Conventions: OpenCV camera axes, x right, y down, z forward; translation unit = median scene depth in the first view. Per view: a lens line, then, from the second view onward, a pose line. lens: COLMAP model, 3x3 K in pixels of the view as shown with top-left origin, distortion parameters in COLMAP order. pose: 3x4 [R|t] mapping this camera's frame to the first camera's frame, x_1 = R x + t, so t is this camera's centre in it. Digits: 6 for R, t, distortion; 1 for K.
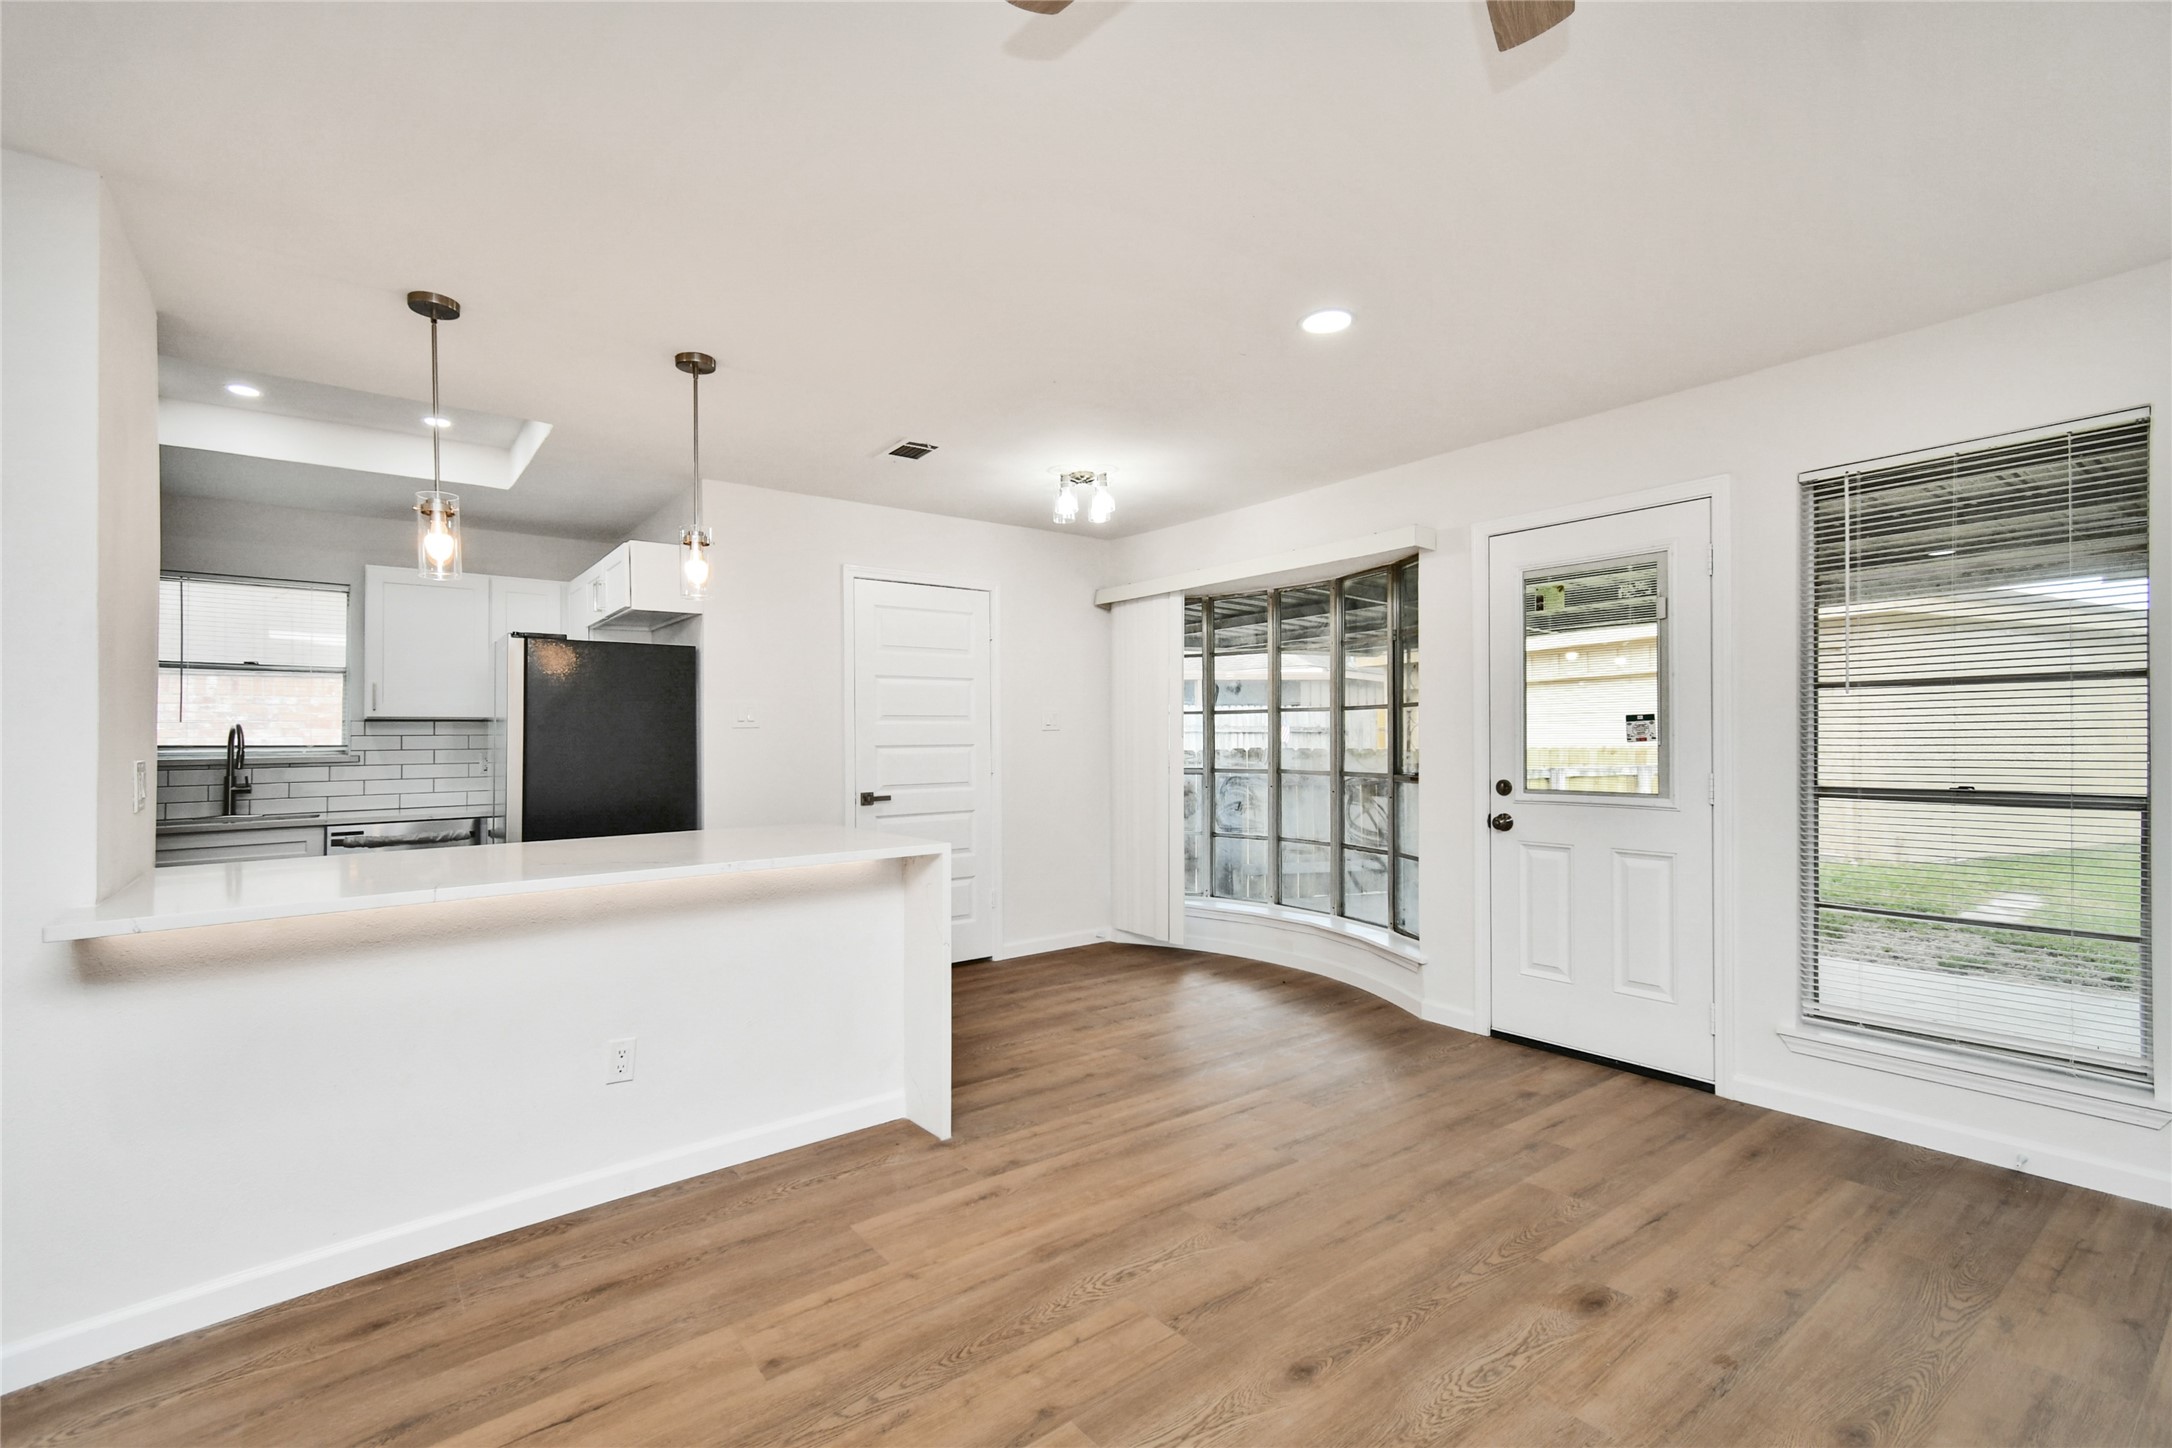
lens RADIAL K [[973.5, 0, 1078.6], [0, 973.5, 737.6], [0, 0, 1]] dist [0.012743, -0.003485]
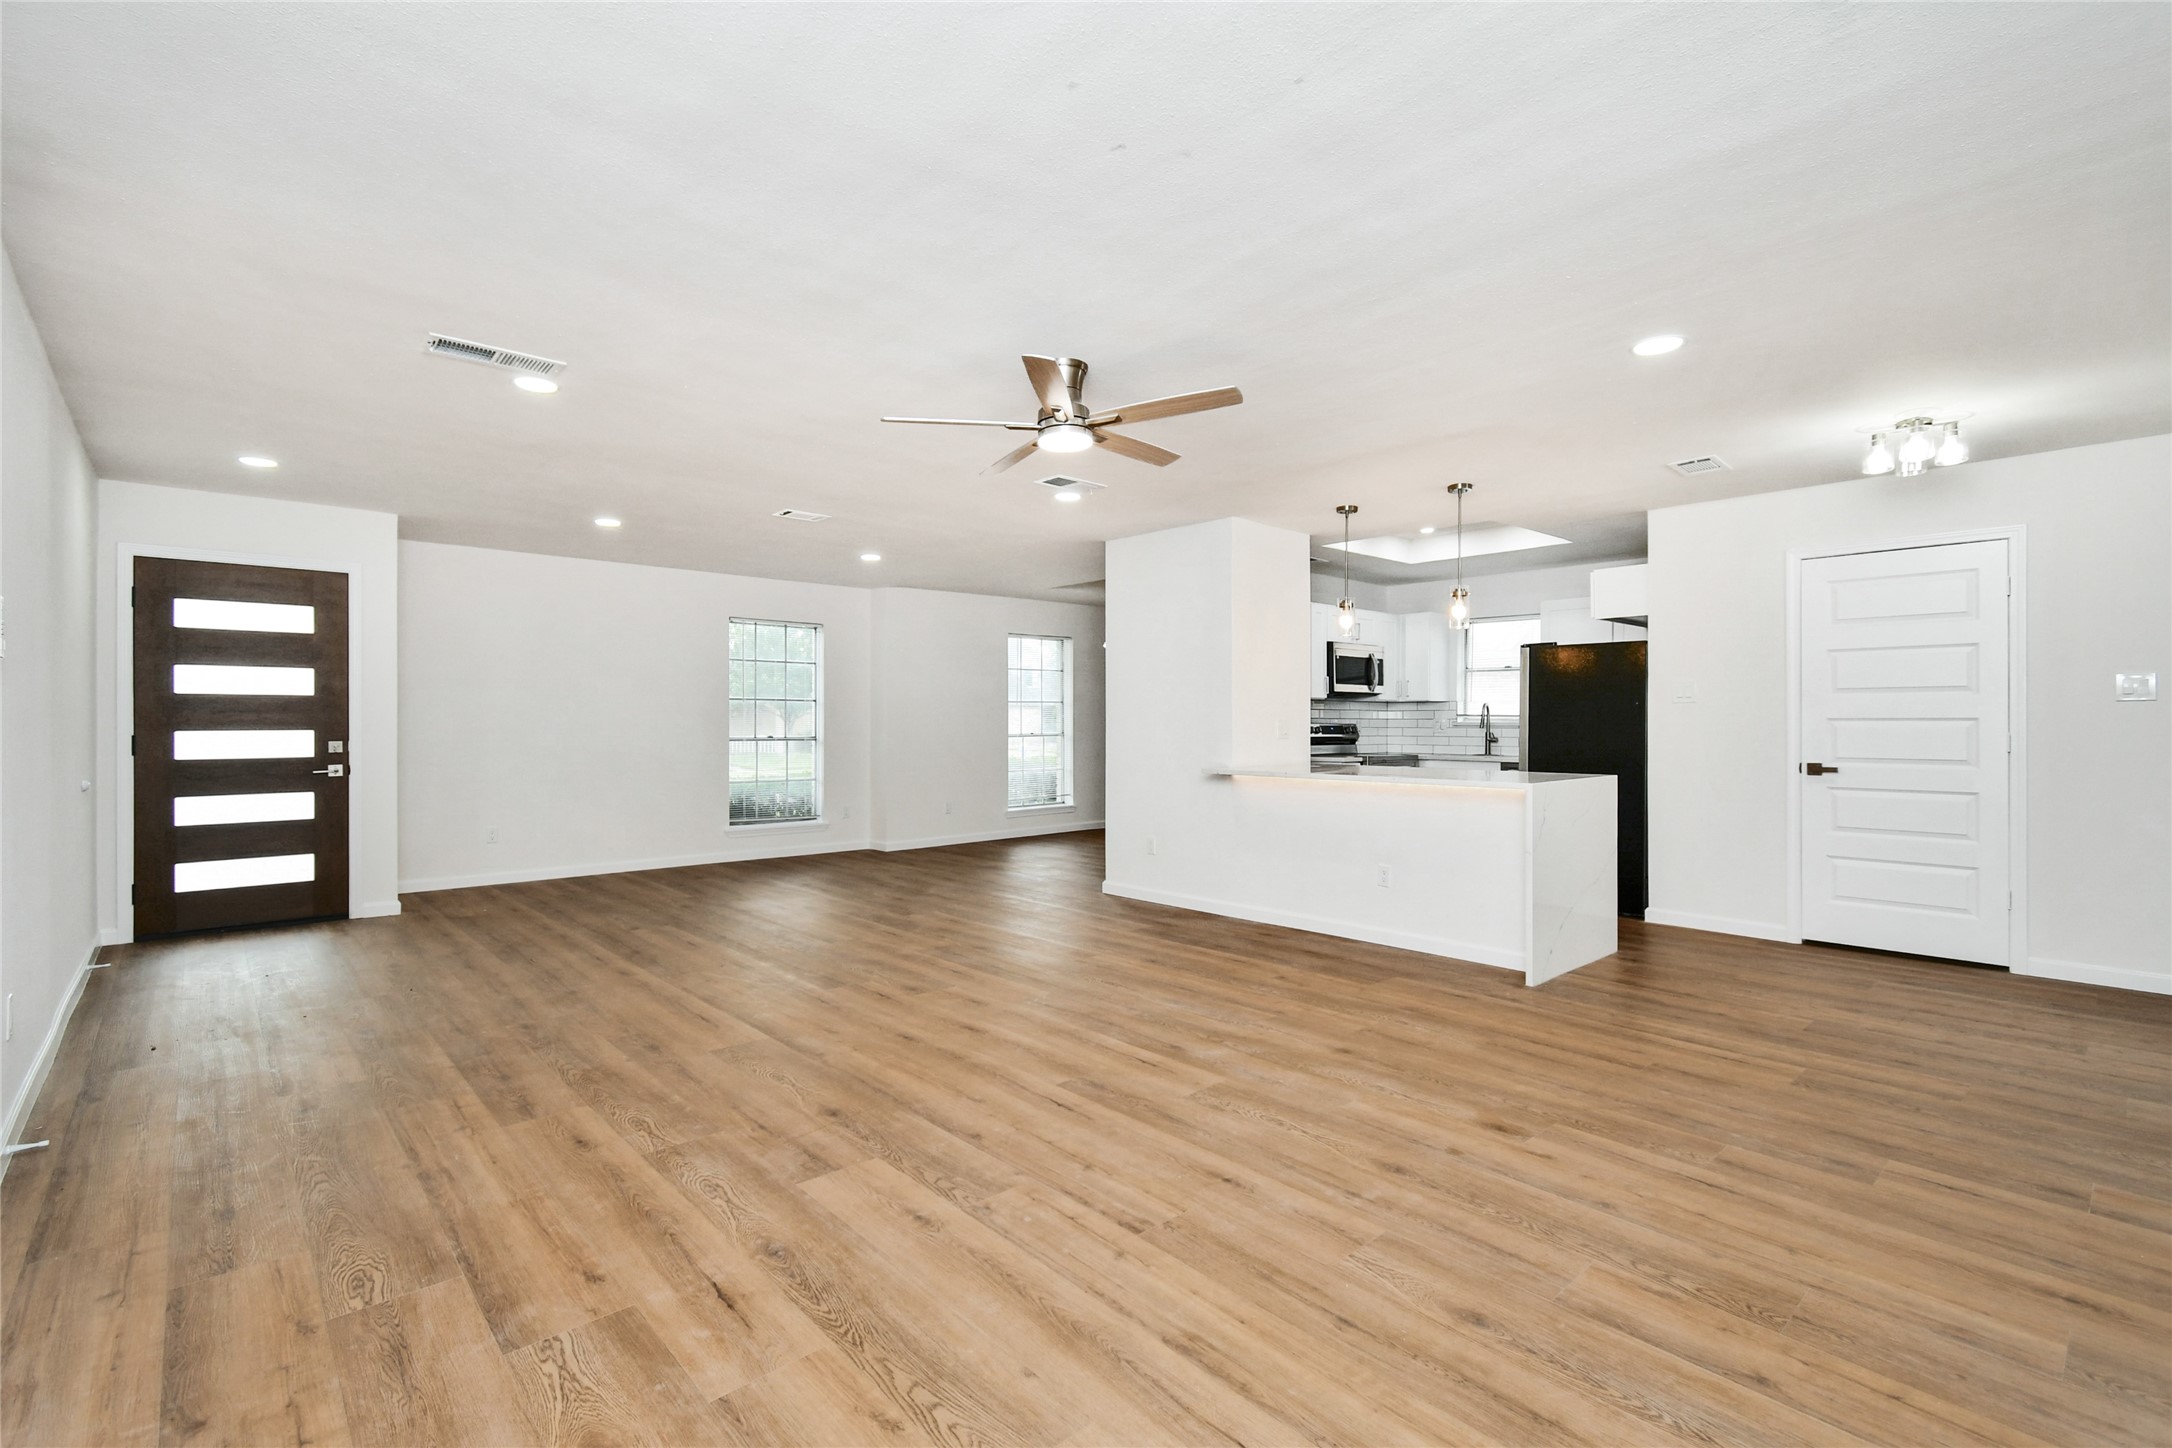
lens RADIAL K [[973.5, 0, 1089.7], [0, 973.5, 722.8], [0, 0, 1]] dist [0.012743, -0.003485]
pose [[0.085007, 0.012936, -0.996296, 1.368766], [-0.001166, 0.999916, 0.012884, 0.000901], [0.996380, 0.000066, 0.085015, 0.242728]]
